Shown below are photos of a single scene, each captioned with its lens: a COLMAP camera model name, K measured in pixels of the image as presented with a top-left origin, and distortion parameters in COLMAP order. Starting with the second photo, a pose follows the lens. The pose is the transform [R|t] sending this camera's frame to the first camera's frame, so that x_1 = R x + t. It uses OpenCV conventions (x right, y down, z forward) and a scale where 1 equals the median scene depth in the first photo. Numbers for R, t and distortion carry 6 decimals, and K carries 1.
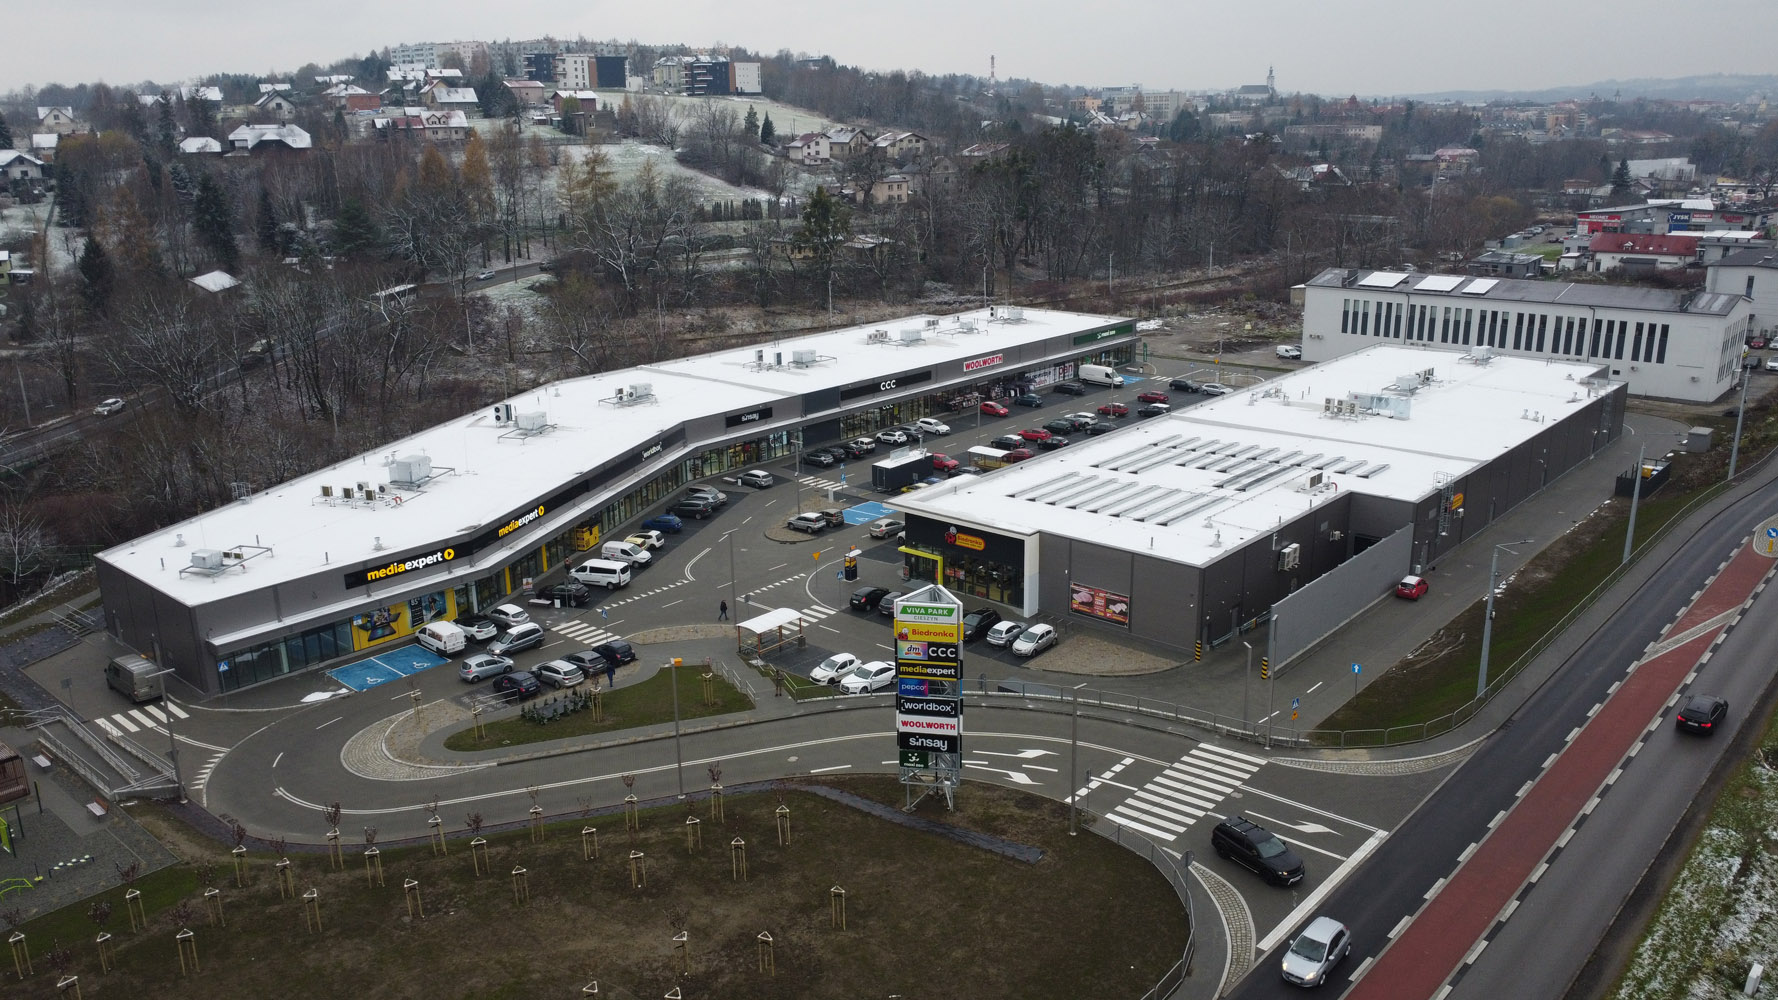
lens RADIAL K [[1336.3, 0, 887.1], [0, 1336.3, 504.6], [0, 0, 1]] dist [-0.001041, -0.008860]
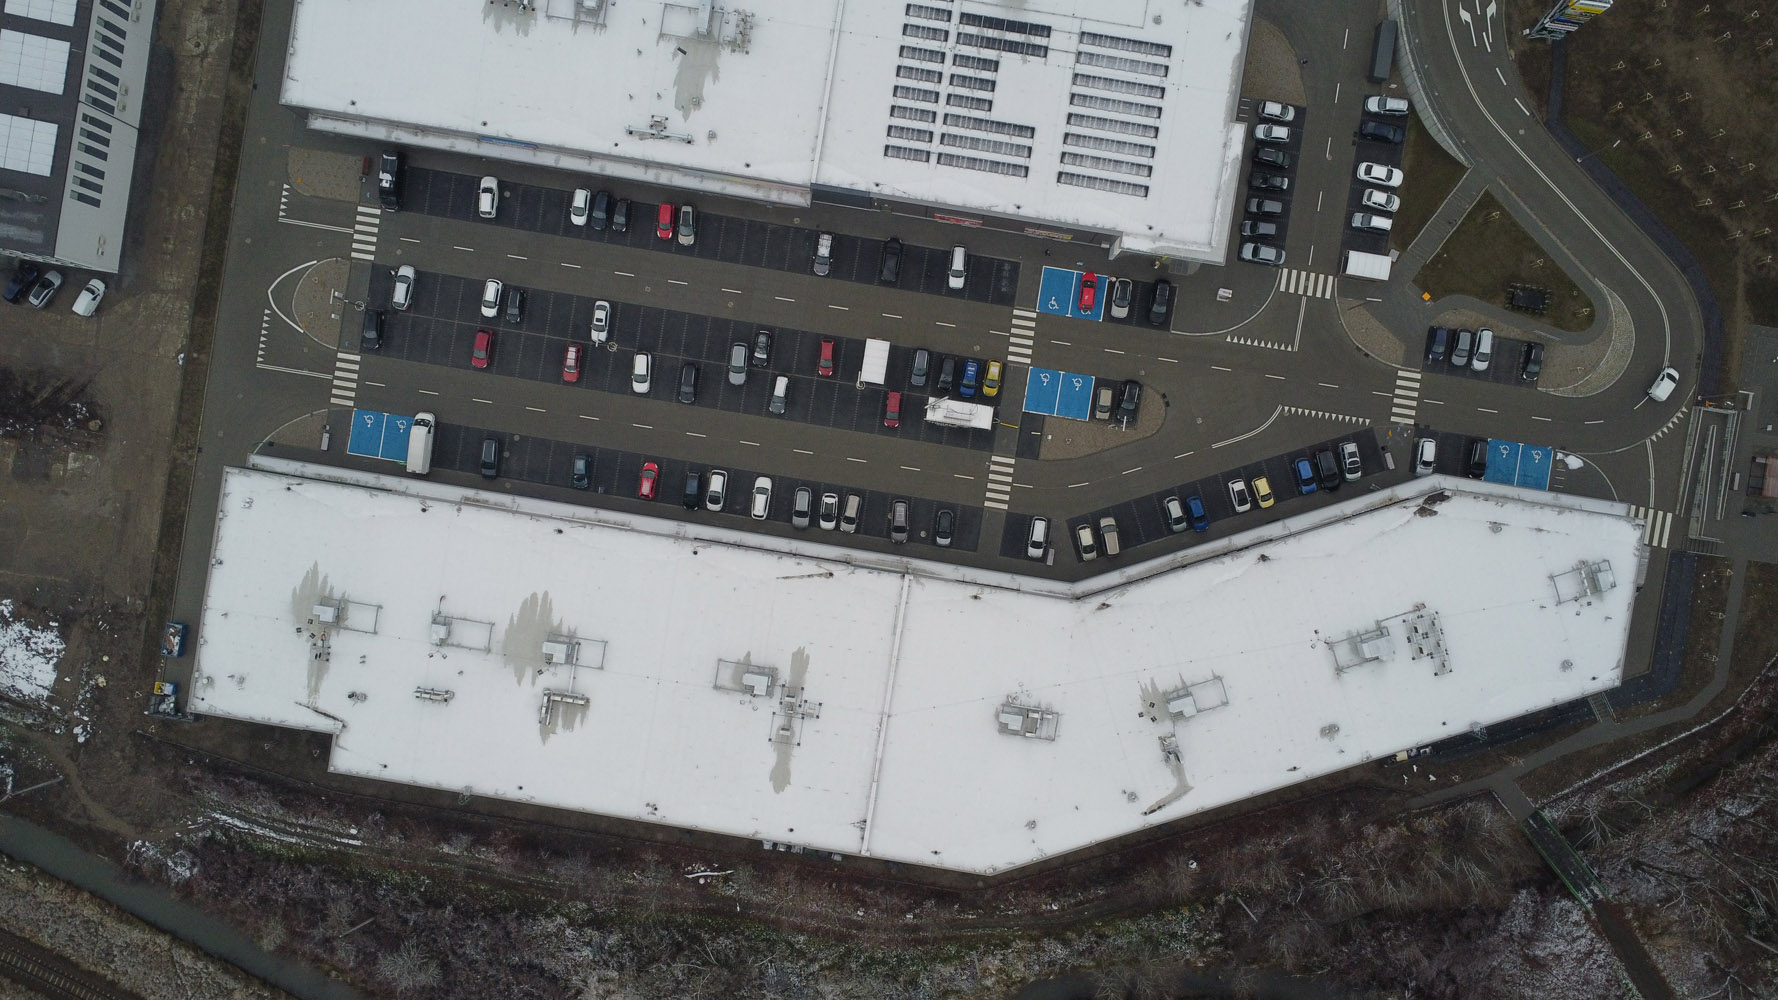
lens RADIAL K [[1336.3, 0, 887.1], [0, 1336.3, 504.6], [0, 0, 1]] dist [-0.001041, -0.008860]
pose [[-0.540018, -0.841594, 0.010043, -0.037569], [0.246819, -0.146944, 0.957856, -1.435013], [-0.804650, 0.519738, 0.287073, 1.105131]]
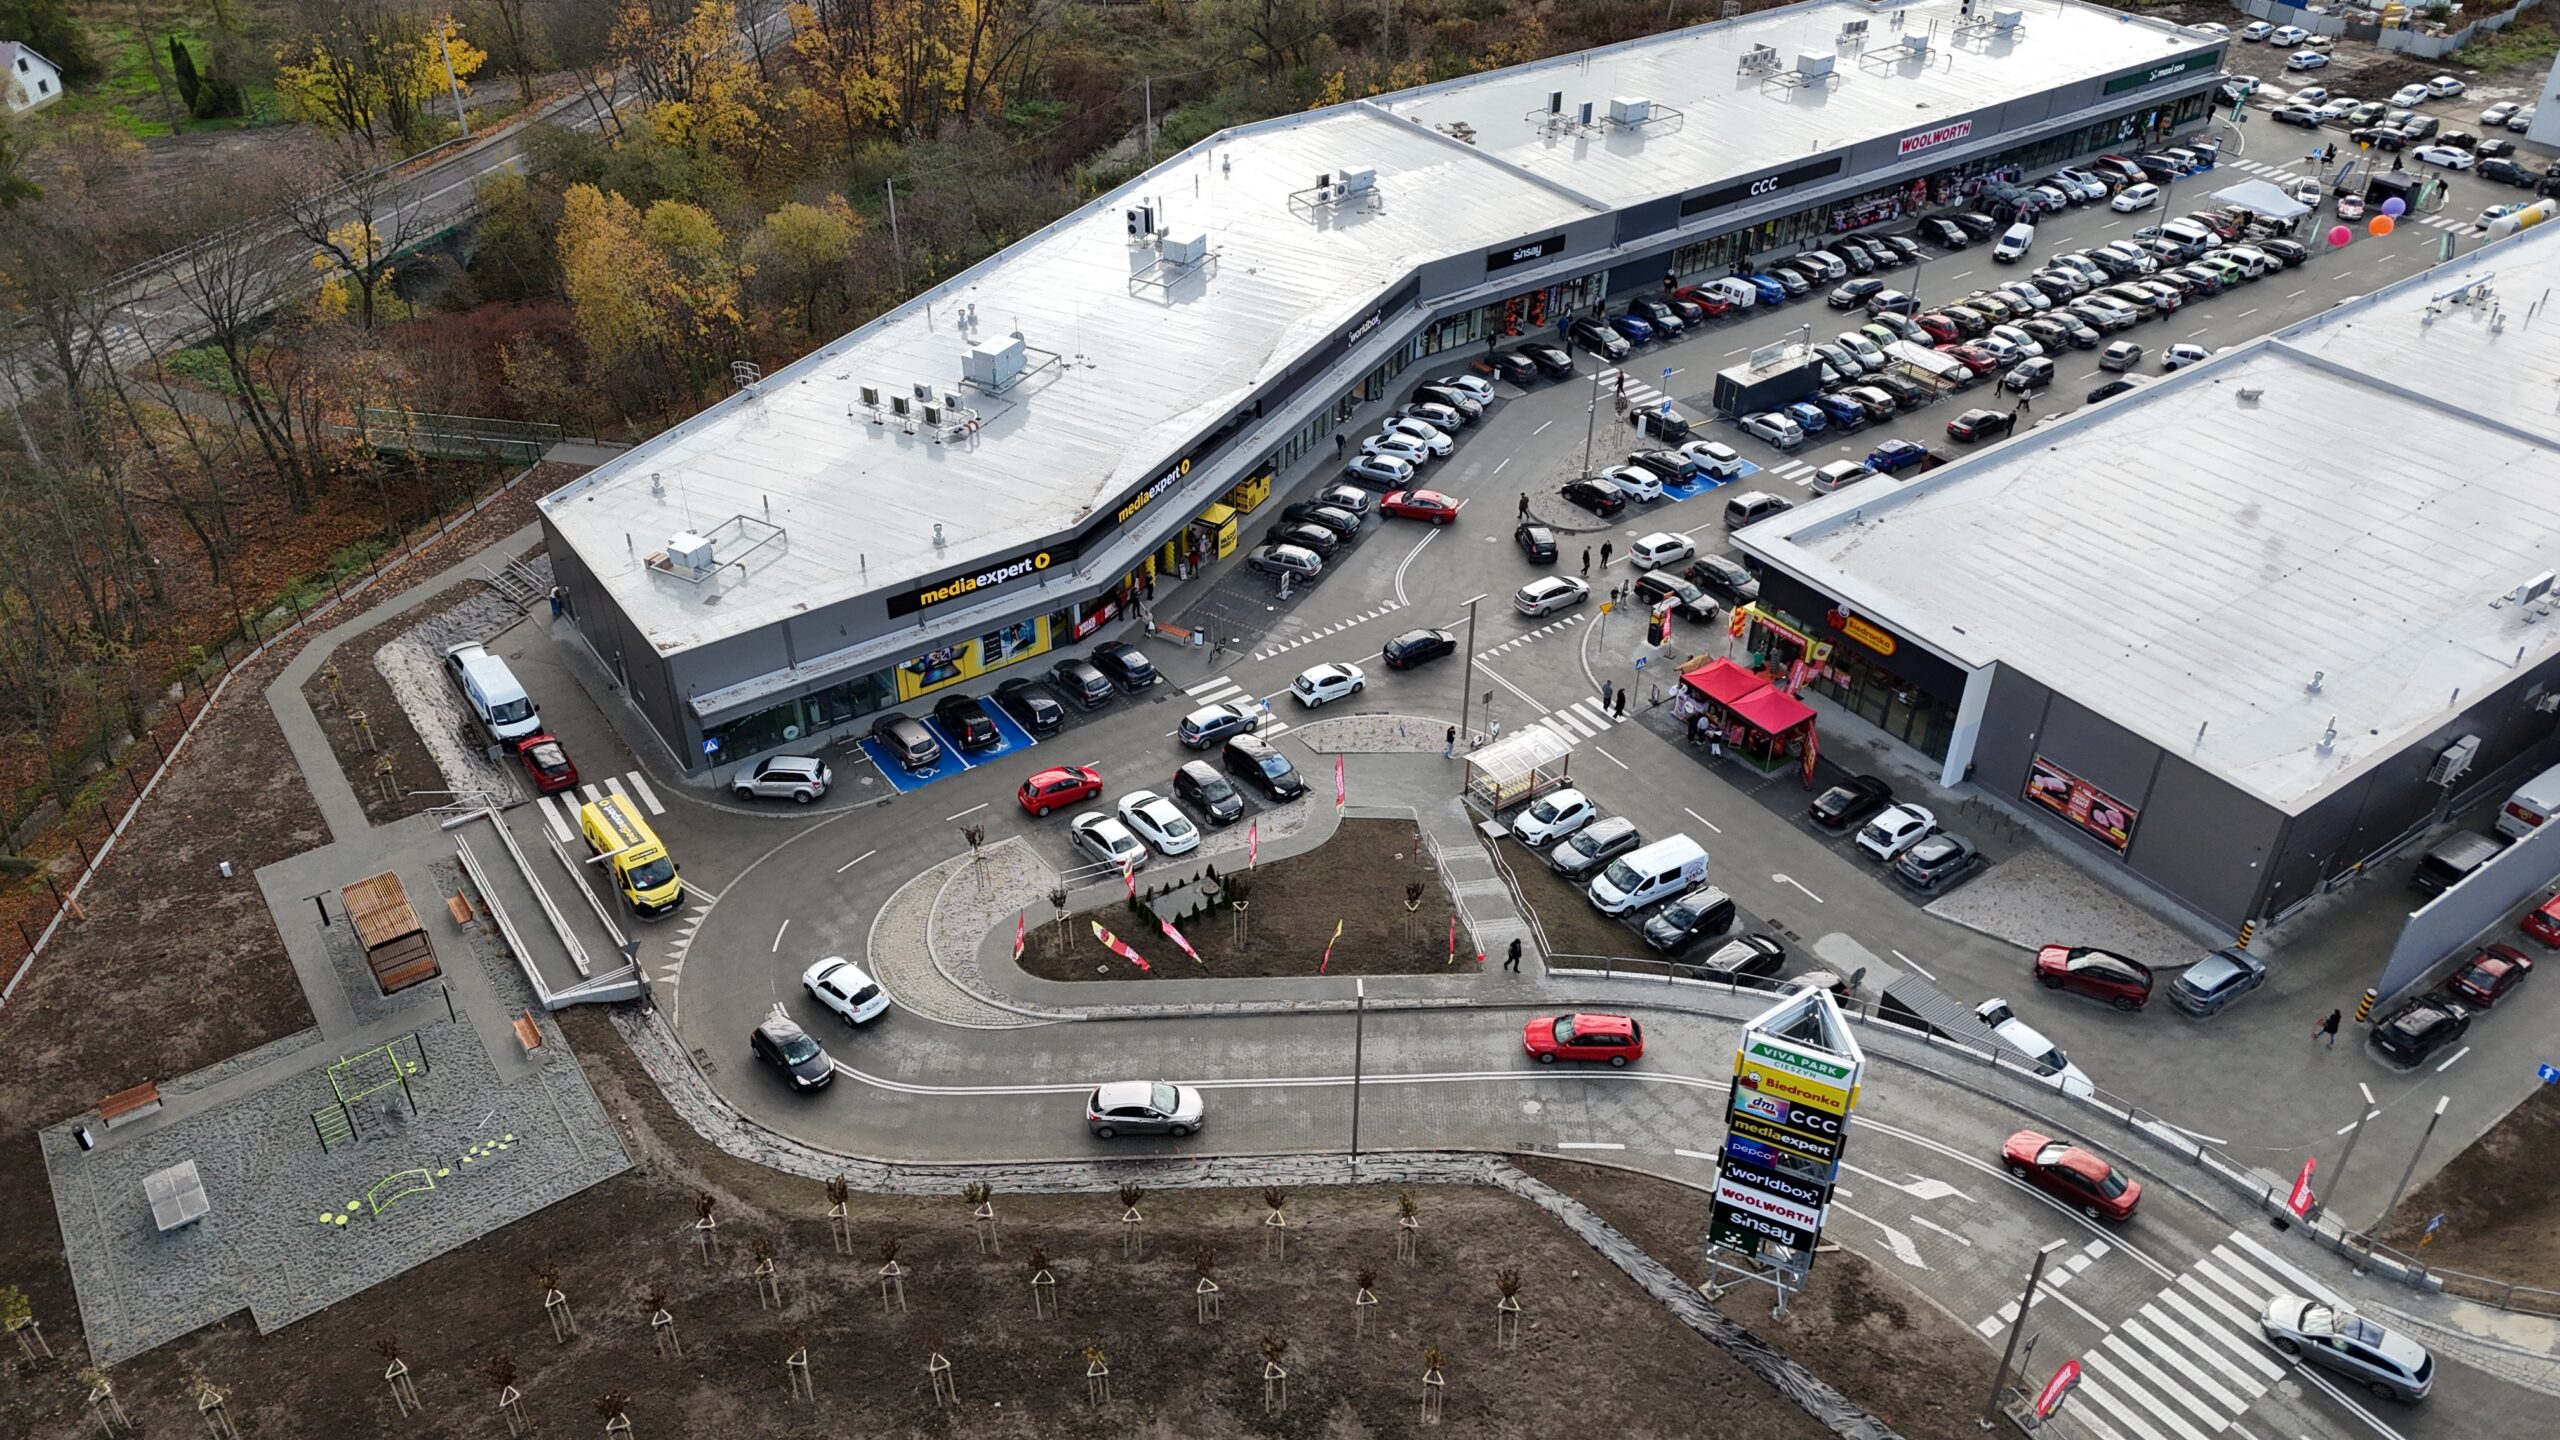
lens RADIAL K [[1865.2, 0, 1291.2], [0, 1865.2, 723.0], [0, 0, 1]] dist [0.099903, -0.088574]
pose [[0.974723, 0.148302, -0.167100, -0.046158], [-0.086220, 0.939673, 0.331029, -0.203652], [0.206112, -0.308254, 0.928707, 0.156230]]
